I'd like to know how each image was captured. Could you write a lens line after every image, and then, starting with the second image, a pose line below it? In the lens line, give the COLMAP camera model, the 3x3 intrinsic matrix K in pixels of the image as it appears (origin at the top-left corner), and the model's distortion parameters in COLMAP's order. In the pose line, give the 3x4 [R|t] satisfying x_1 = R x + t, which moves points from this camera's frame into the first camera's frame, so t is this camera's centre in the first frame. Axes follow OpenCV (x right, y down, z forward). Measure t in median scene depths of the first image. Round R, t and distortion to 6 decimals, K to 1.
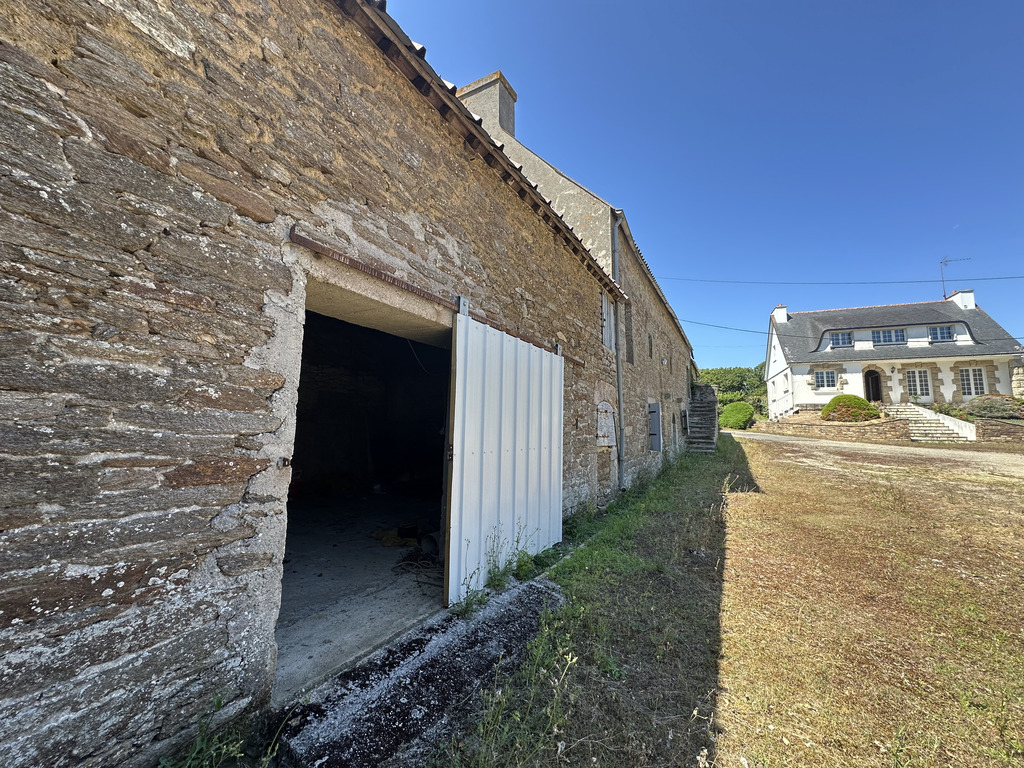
lens RADIAL K [[406.9, 0, 516.0], [0, 406.9, 380.3], [0, 0, 1]] dist [-0.000486, 0.000002]
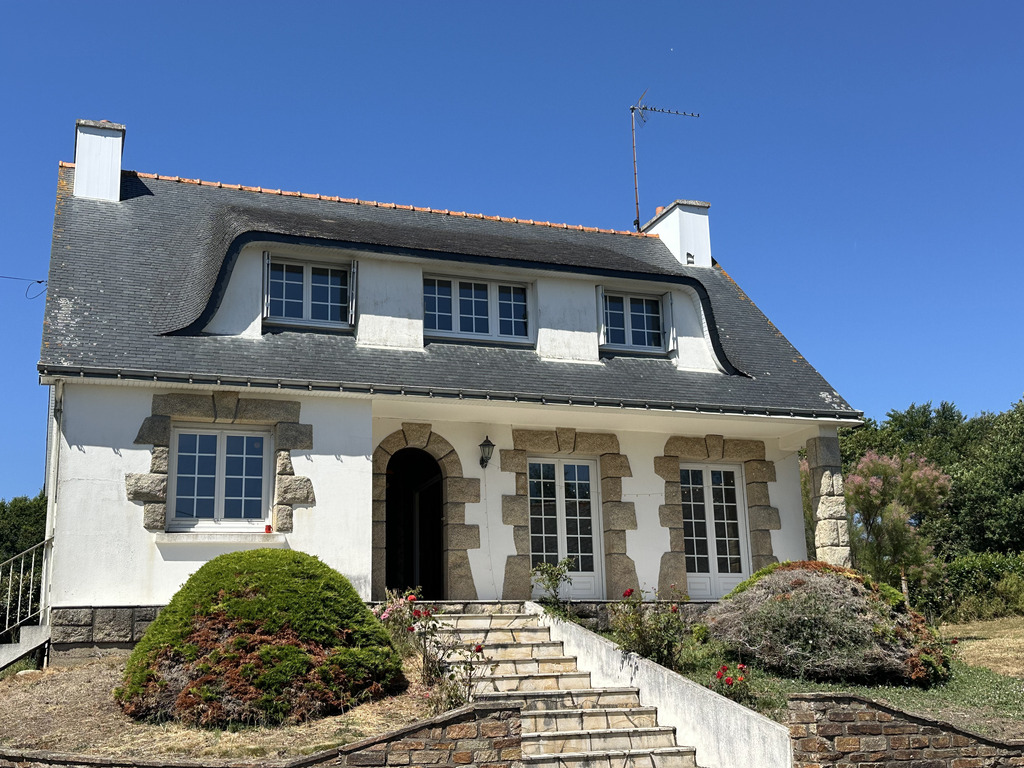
lens RADIAL K [[1177.1, 0, 512.0], [0, 1177.1, 384.0], [0, 0, 1]] dist [0.114565, -0.010269]
pose [[0.733648, 0.127968, 0.667371, 0.501157], [-0.041722, 0.988738, -0.143725, 0.030525], [-0.678247, 0.077599, 0.730725, 0.513888]]
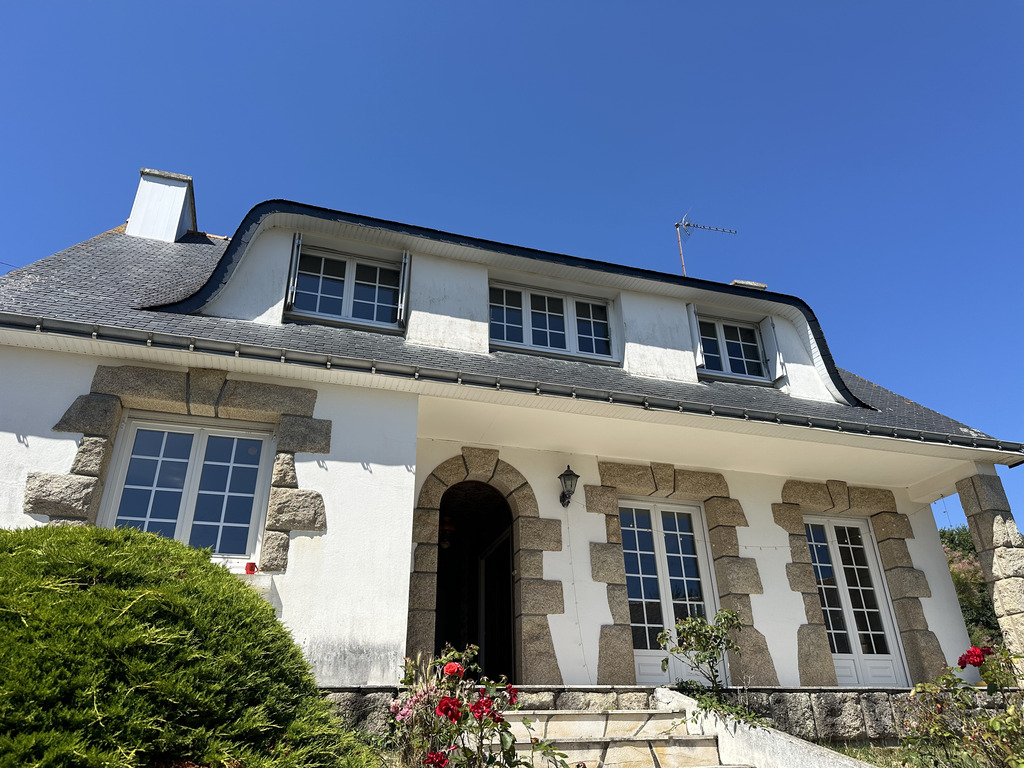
lens RADIAL K [[722.5, 0, 516.3], [0, 722.5, 382.6], [0, 0, 1]] dist [0.093678, -0.144958]
pose [[0.762289, 0.264187, 0.590865, 0.719546], [-0.042278, 0.931278, -0.361848, 0.048023], [-0.645855, 0.250852, 0.721072, 0.784062]]
